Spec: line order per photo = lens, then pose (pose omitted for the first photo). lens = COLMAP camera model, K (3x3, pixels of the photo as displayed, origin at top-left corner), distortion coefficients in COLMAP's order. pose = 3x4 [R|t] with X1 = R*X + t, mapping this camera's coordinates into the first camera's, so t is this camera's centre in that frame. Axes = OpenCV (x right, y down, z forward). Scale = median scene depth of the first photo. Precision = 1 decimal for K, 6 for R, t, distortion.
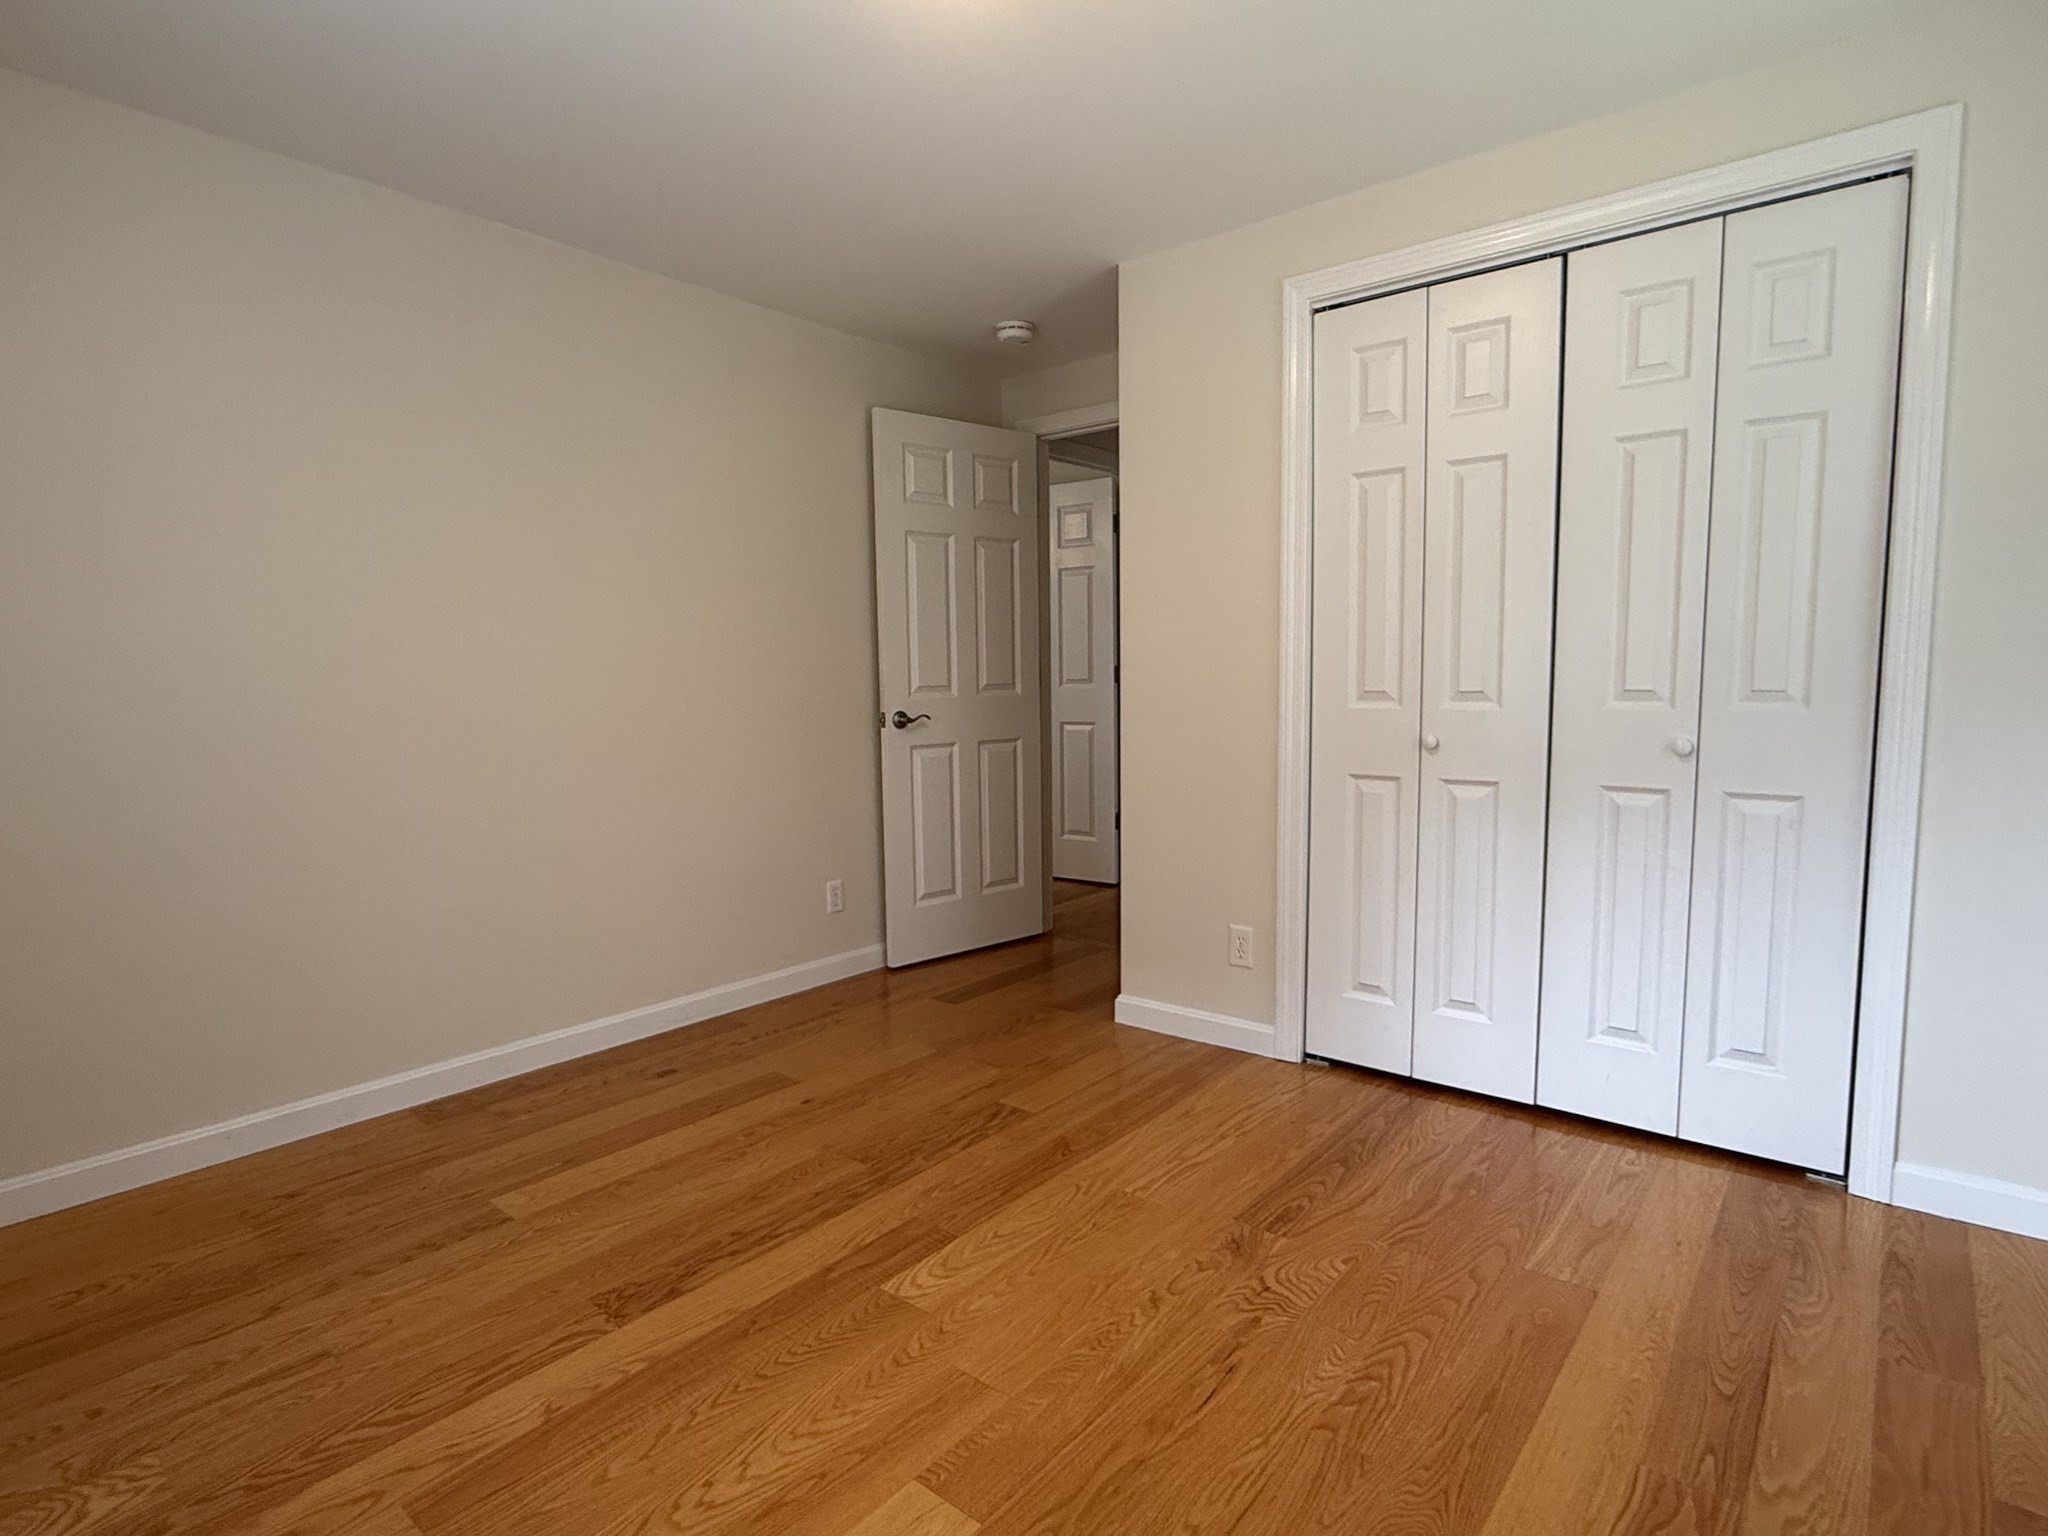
lens RADIAL K [[1073.9, 0, 1025.2], [0, 1073.9, 771.0], [0, 0, 1]] dist [-0.001076, -0.000118]
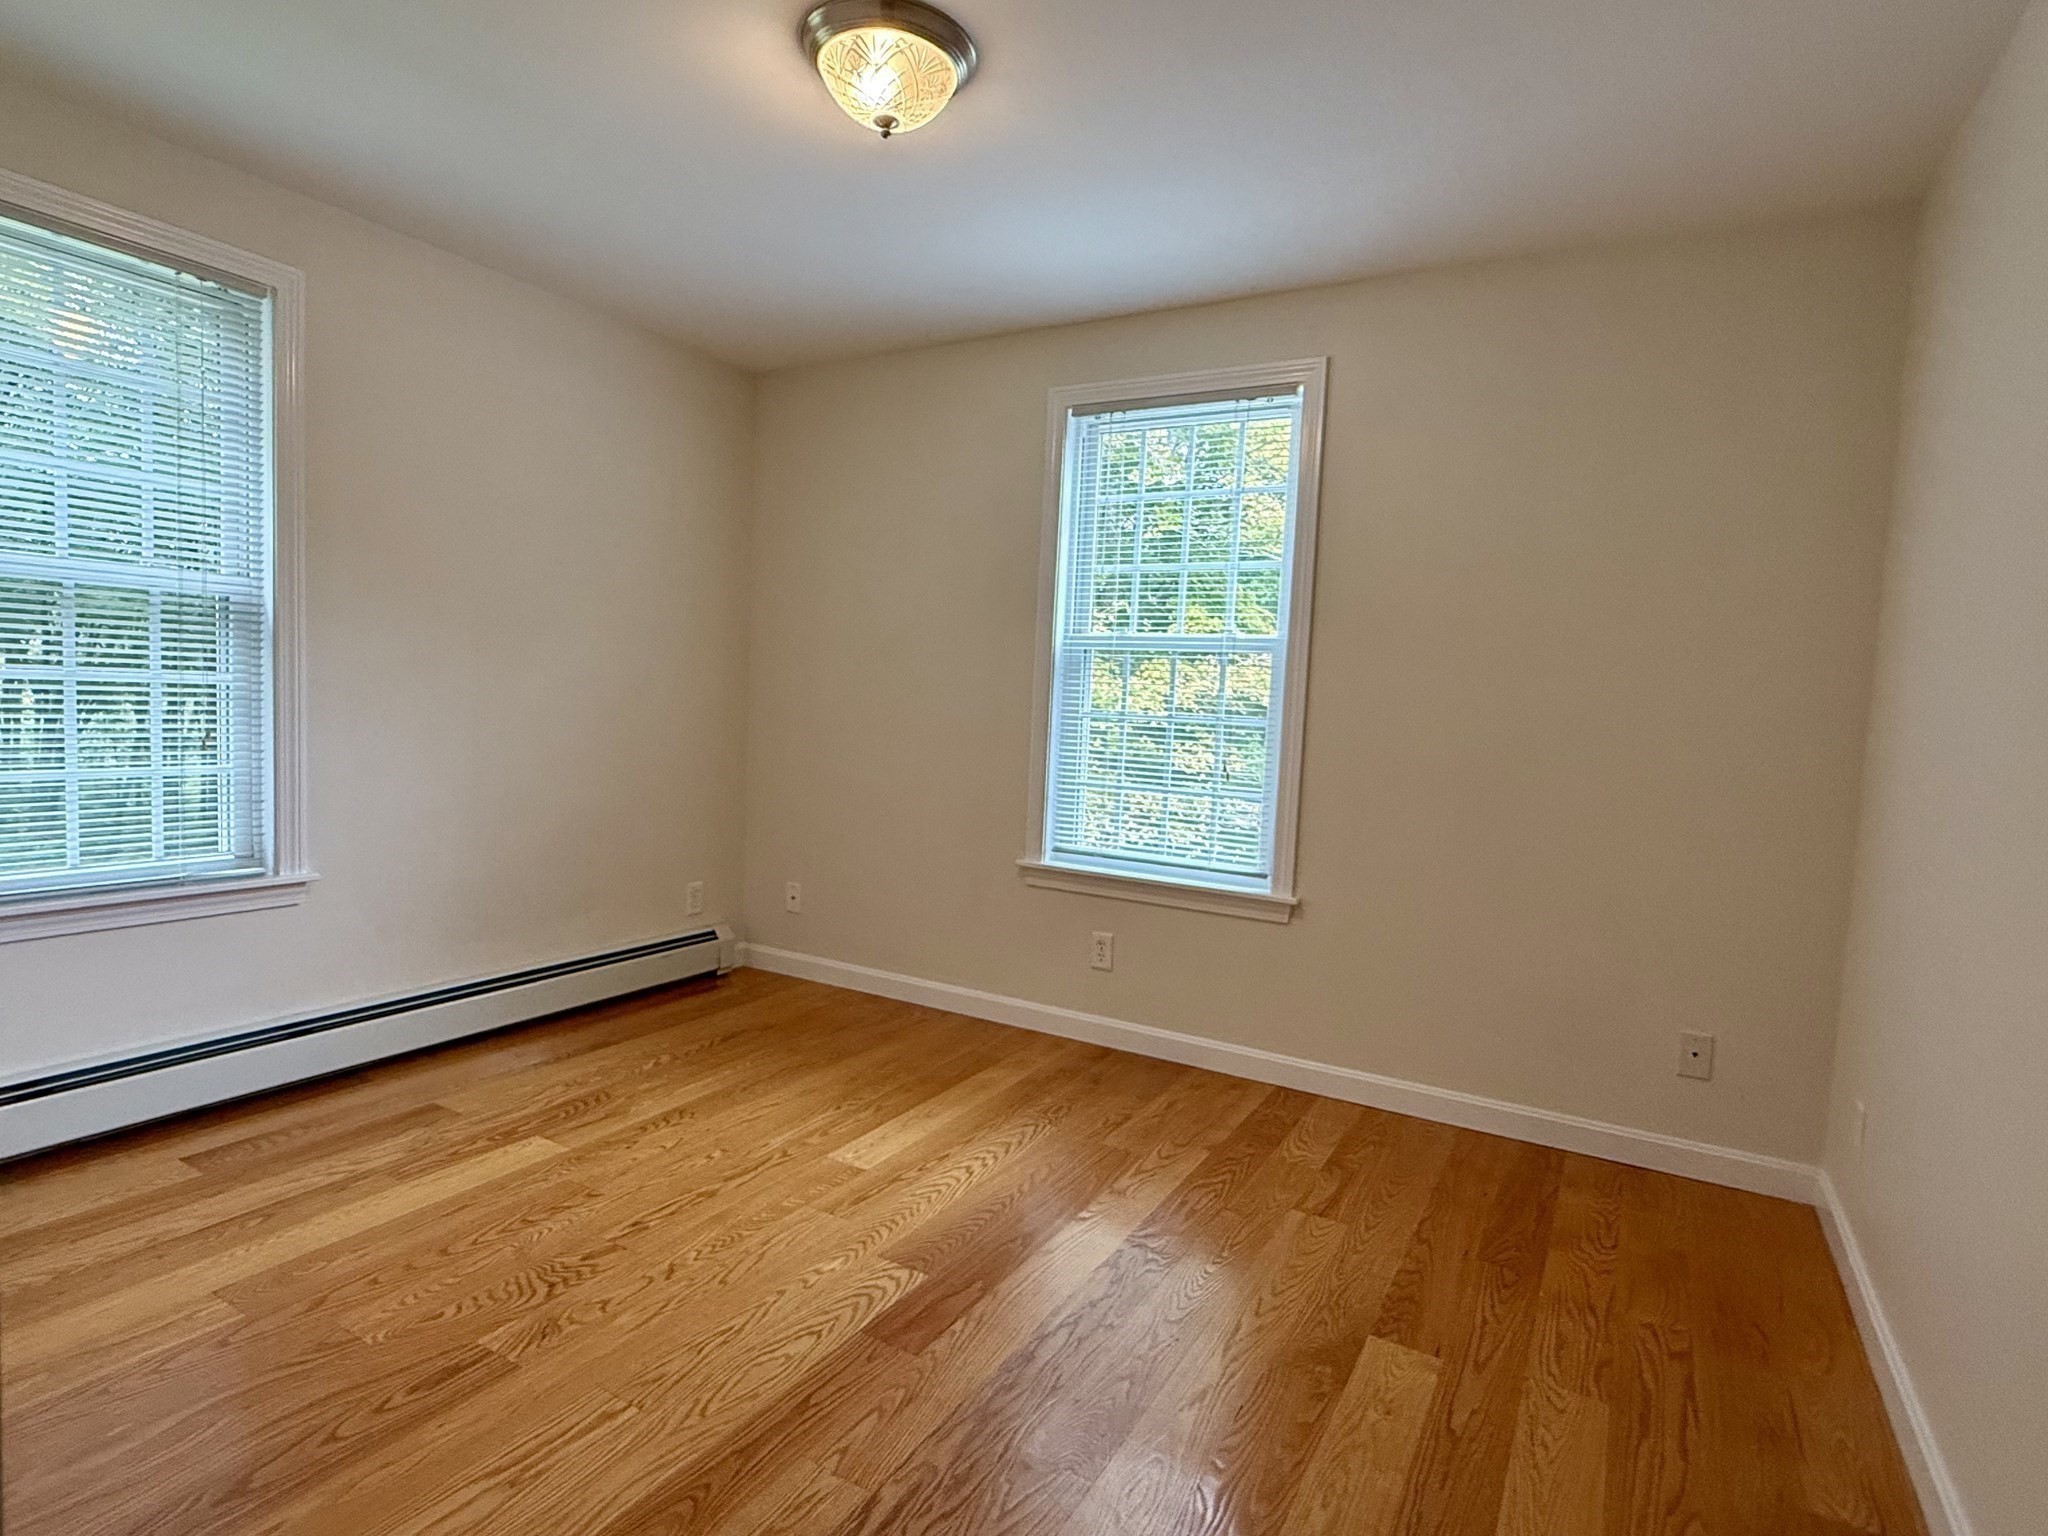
lens RADIAL K [[1073.9, 0, 1022.7], [0, 1073.9, 768.9], [0, 0, 1]] dist [-0.001076, -0.000118]
pose [[-0.985985, -0.019437, -0.165701, -0.039996], [-0.046628, 0.985716, 0.161833, -0.192807], [0.160188, 0.167291, -0.972807, 1.938129]]
